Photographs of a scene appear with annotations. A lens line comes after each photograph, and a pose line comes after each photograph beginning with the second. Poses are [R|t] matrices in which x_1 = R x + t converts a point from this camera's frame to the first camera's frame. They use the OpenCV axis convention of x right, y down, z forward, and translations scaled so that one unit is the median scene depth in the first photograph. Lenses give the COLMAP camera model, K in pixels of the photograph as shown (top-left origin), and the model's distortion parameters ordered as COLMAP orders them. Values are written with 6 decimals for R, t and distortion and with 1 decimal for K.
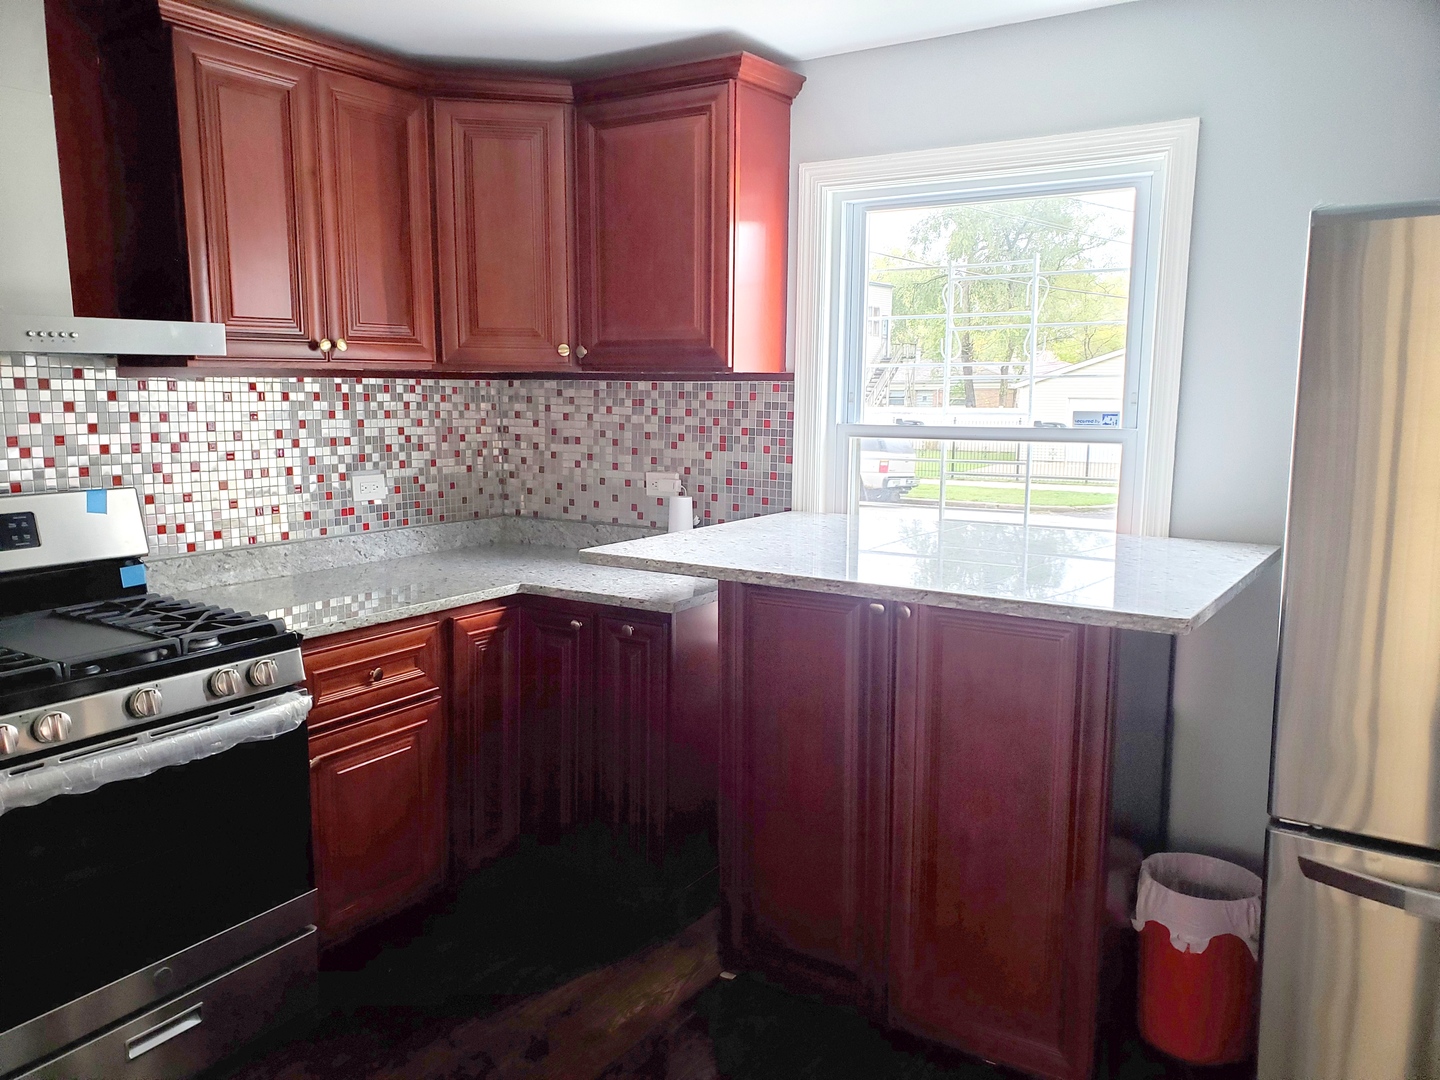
lens RADIAL K [[1122.2, 0, 694.2], [0, 1122.2, 545.7], [0, 0, 1]] dist [0.112816, -0.213704]
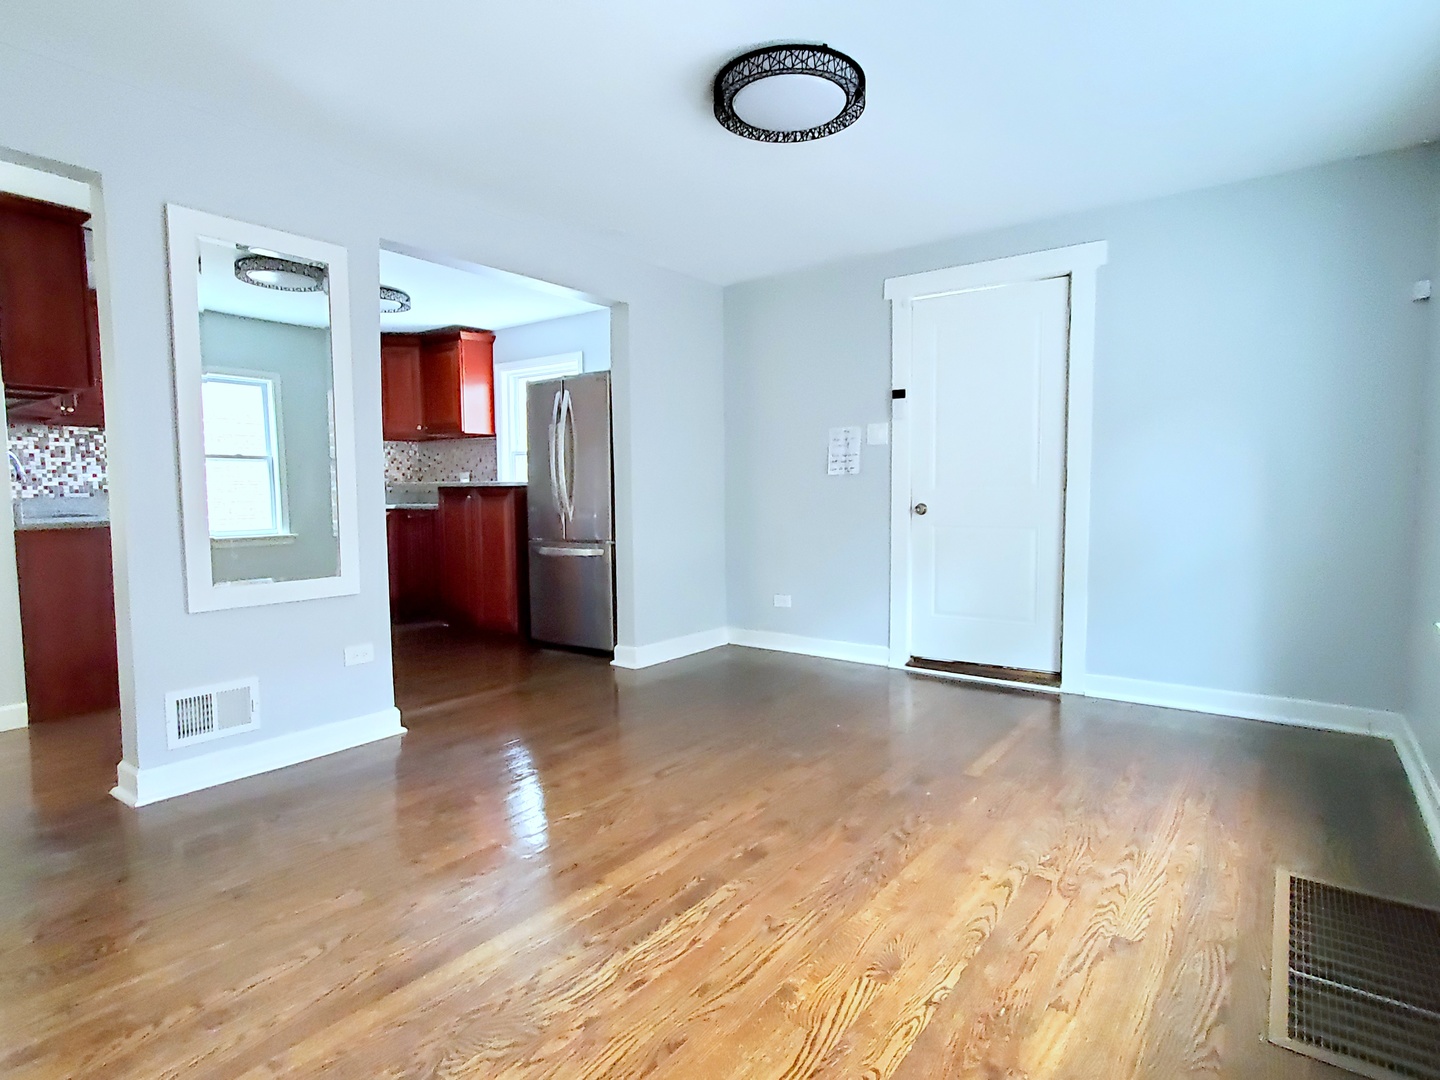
lens RADIAL K [[776.1, 0, 717.7], [0, 776.1, 546.5], [0, 0, 1]] dist [0.000780, 0.002440]
pose [[0.997201, -0.006277, -0.074509, 0.831298], [0.001452, 0.997908, -0.064636, 0.272705], [0.074759, 0.064347, 0.995123, -0.951535]]
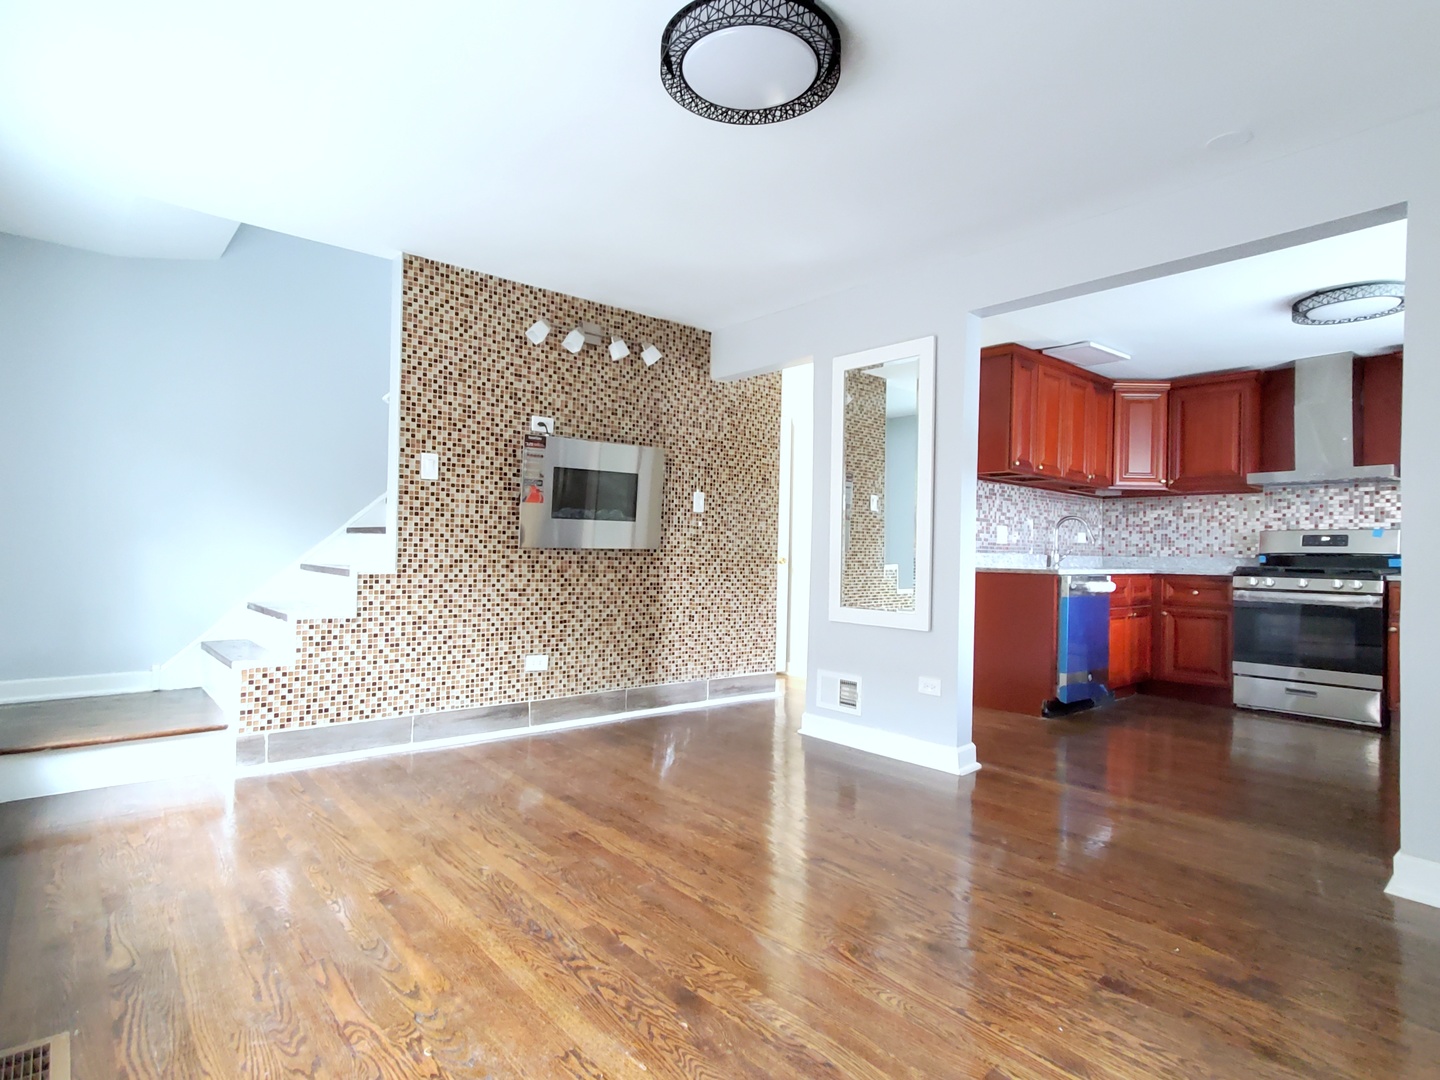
lens RADIAL K [[776.1, 0, 717.7], [0, 776.1, 546.5], [0, 0, 1]] dist [0.000780, 0.002440]
pose [[-0.293384, -0.016781, -0.955847, 1.479098], [-0.158225, 0.986909, 0.031239, 0.158348], [0.942810, 0.160404, -0.292198, 0.037178]]
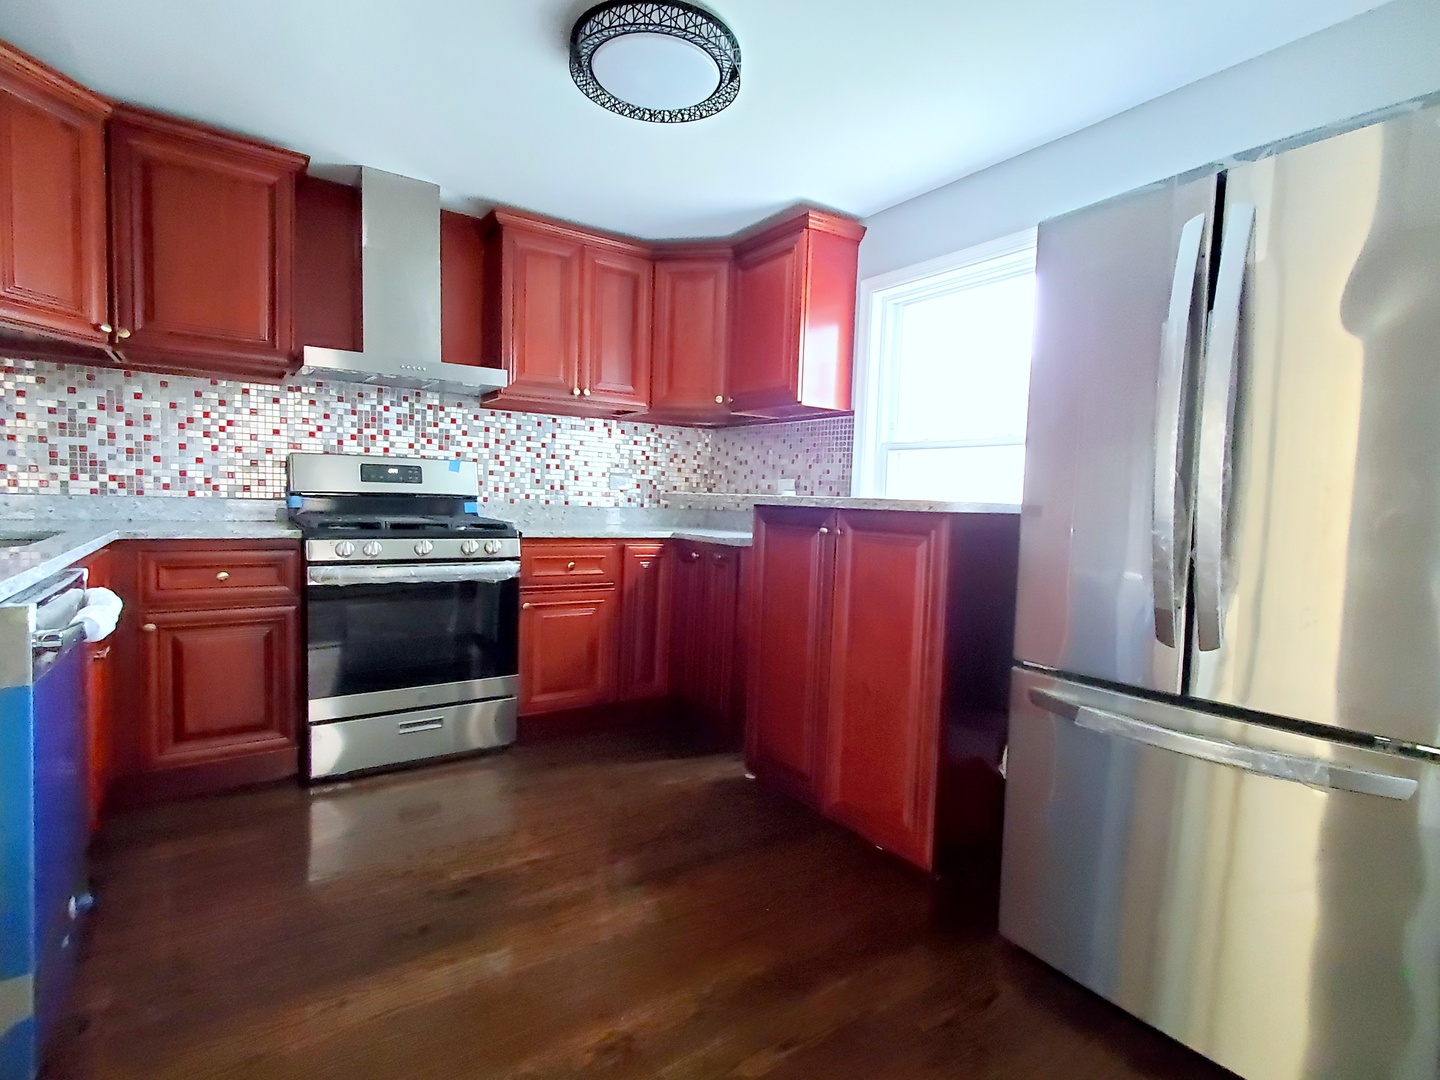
lens RADIAL K [[718.4, 0, 720.0], [0, 718.4, 540.0], [0, 0, 1]] dist [0.001752, 0.001444]
pose [[0.922324, 0.048137, -0.383407, 0.319354], [-0.084565, 0.993303, -0.078721, 0.123788], [0.377051, 0.105029, 0.920218, 0.036569]]
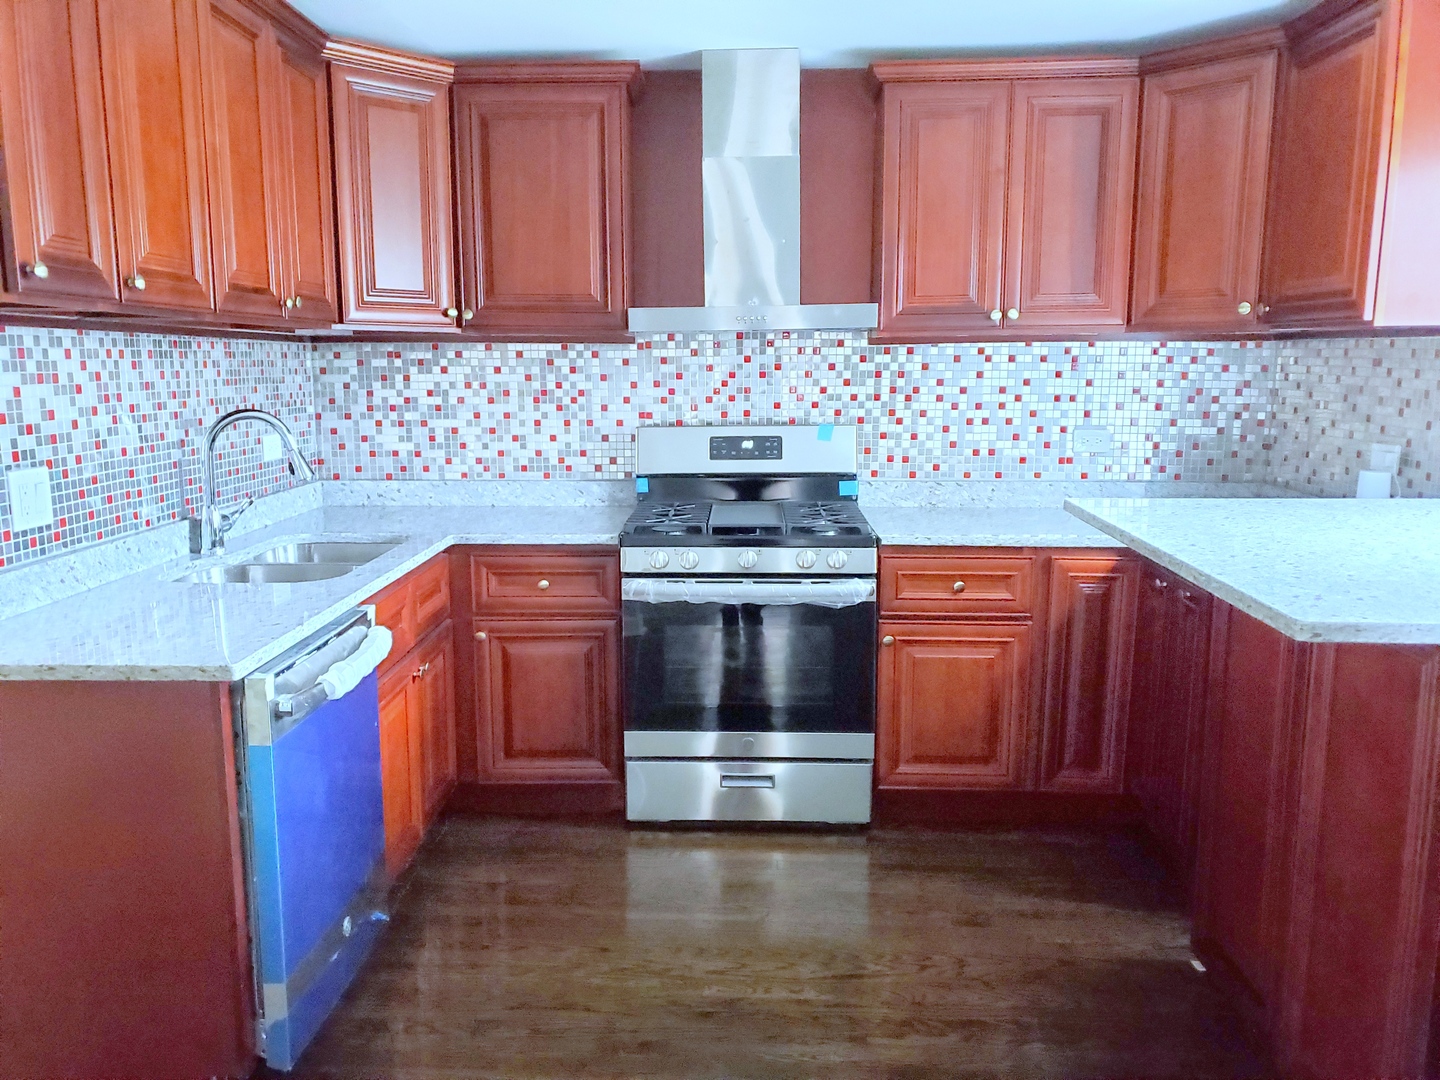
lens RADIAL K [[1122.2, 0, 694.2], [0, 1122.2, 545.7], [0, 0, 1]] dist [0.112816, -0.213704]
pose [[0.494637, 0.138062, -0.858064, 0.532566], [-0.118876, 0.988770, 0.090565, -0.005053], [0.860931, 0.057207, 0.505494, 0.121305]]
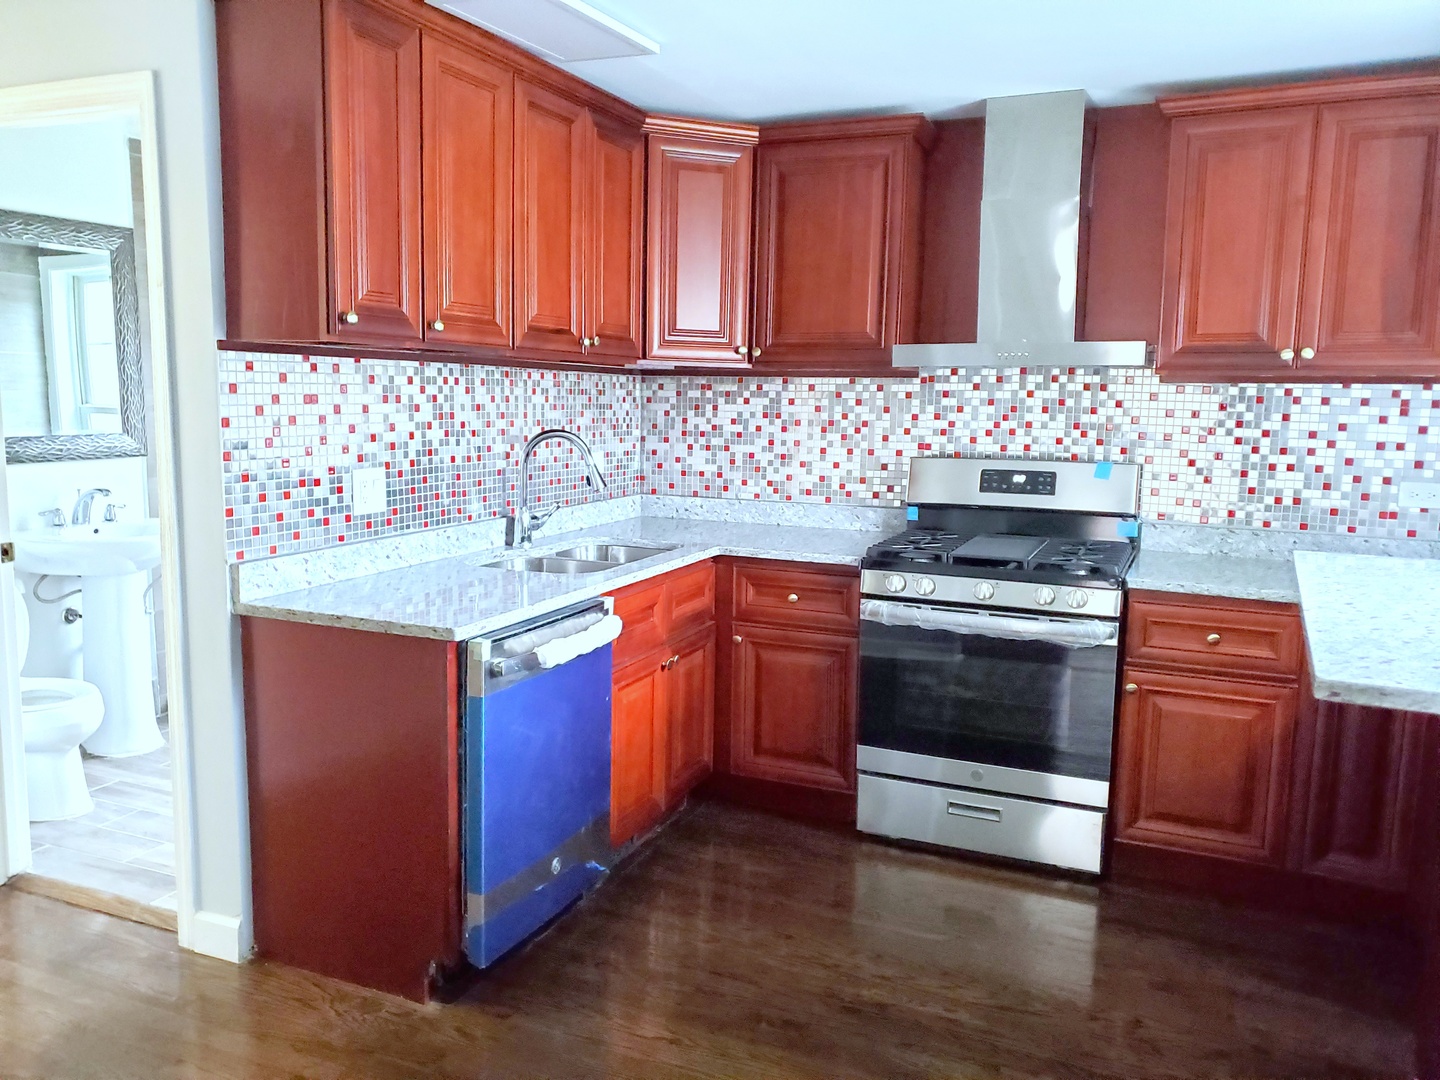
lens RADIAL K [[1108.6, 0, 705.7], [0, 1108.6, 544.2], [0, 0, 1]] dist [0.119643, -0.198005]
pose [[0.139547, 0.136631, -0.980744, 0.655042], [-0.157453, 0.980895, 0.114249, -0.026282], [0.977617, 0.138478, 0.158394, 0.263101]]
